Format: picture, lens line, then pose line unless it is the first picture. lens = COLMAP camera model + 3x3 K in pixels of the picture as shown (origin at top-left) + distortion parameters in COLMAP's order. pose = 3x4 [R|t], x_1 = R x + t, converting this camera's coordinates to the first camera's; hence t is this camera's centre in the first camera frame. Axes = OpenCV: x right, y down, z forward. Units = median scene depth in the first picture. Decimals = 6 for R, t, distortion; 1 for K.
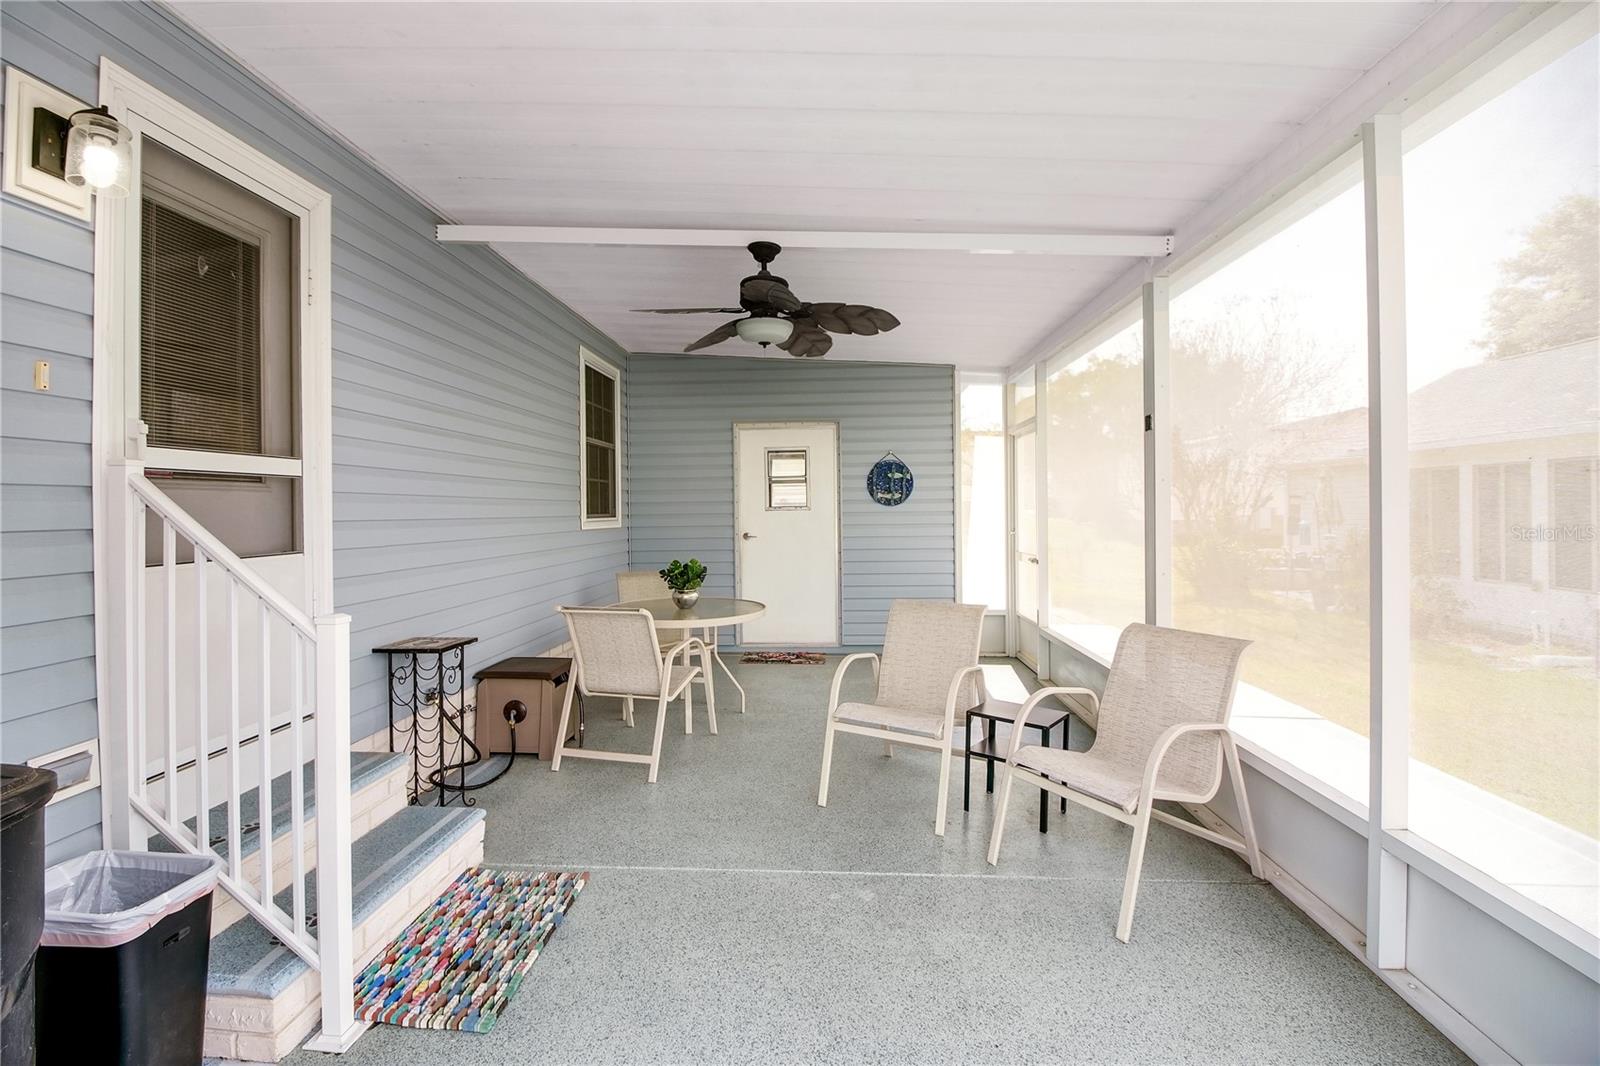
lens RADIAL K [[698.2, 0, 774.6], [0, 698.2, 510.0], [0, 0, 1]] dist [0.043231, -0.020846]
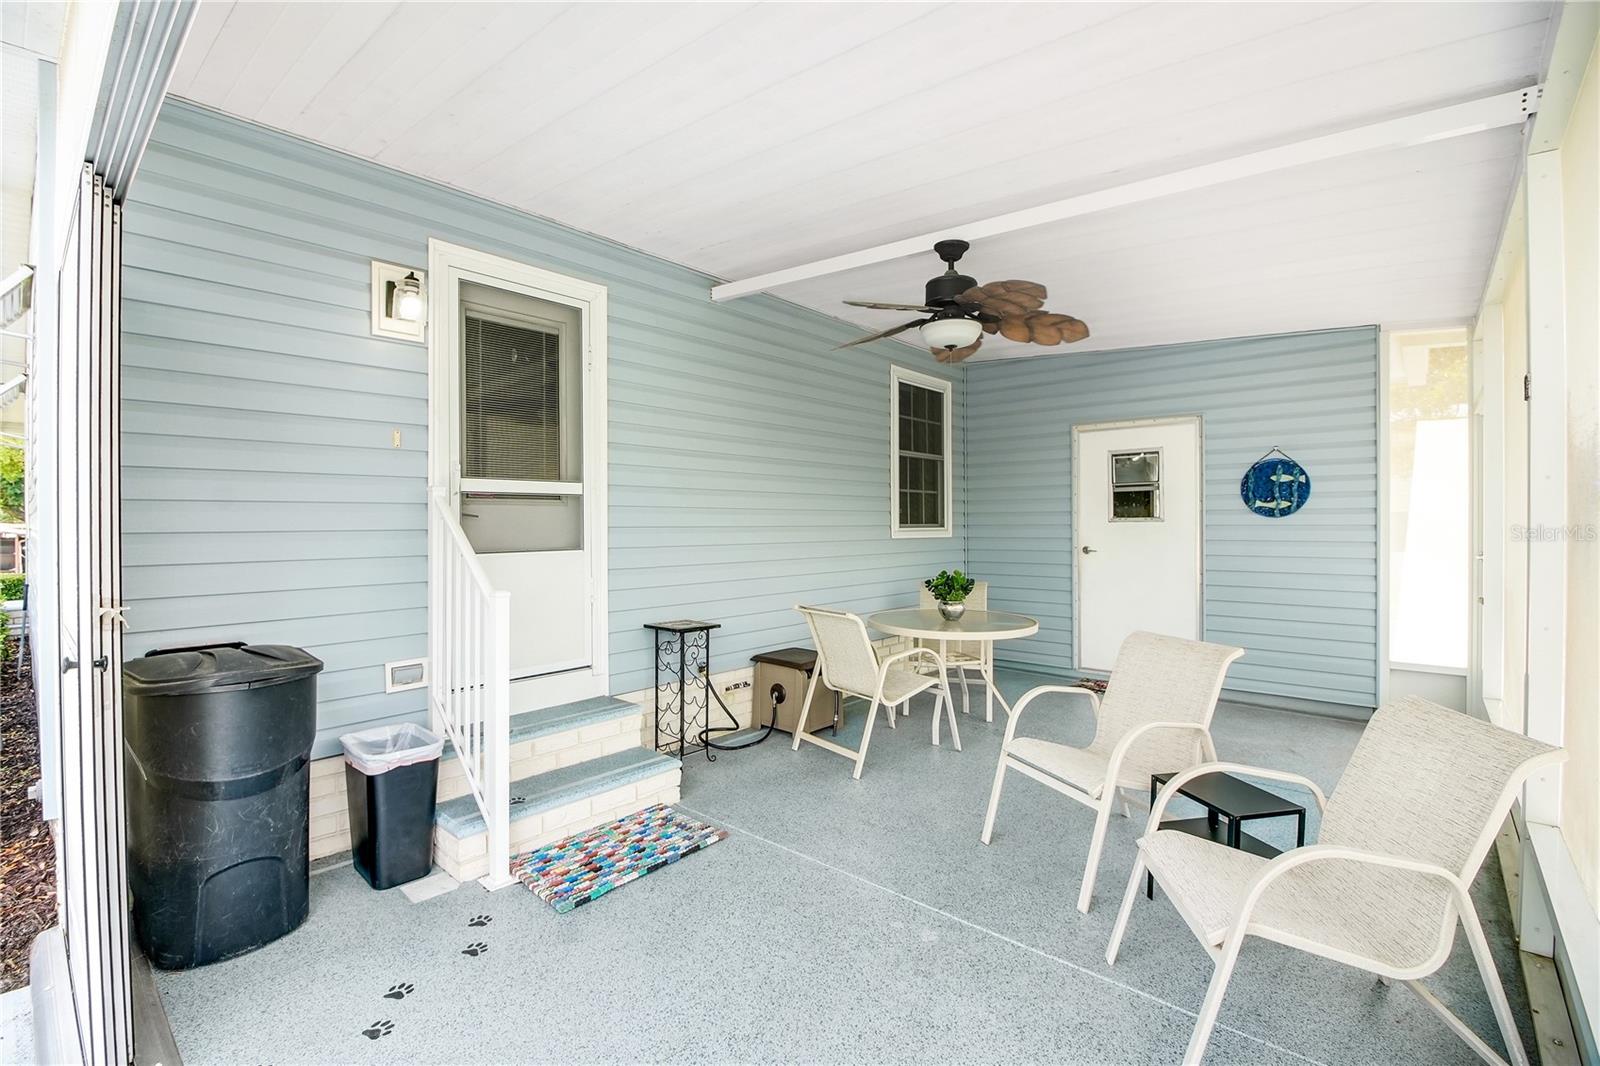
lens RADIAL K [[698.2, 0, 808.7], [0, 698.2, 527.4], [0, 0, 1]] dist [0.043231, -0.020846]
pose [[0.807821, 0.014075, -0.589260, 0.394735], [-0.007206, 0.999876, 0.014004, -0.004037], [0.589384, -0.007067, 0.807822, 0.112748]]
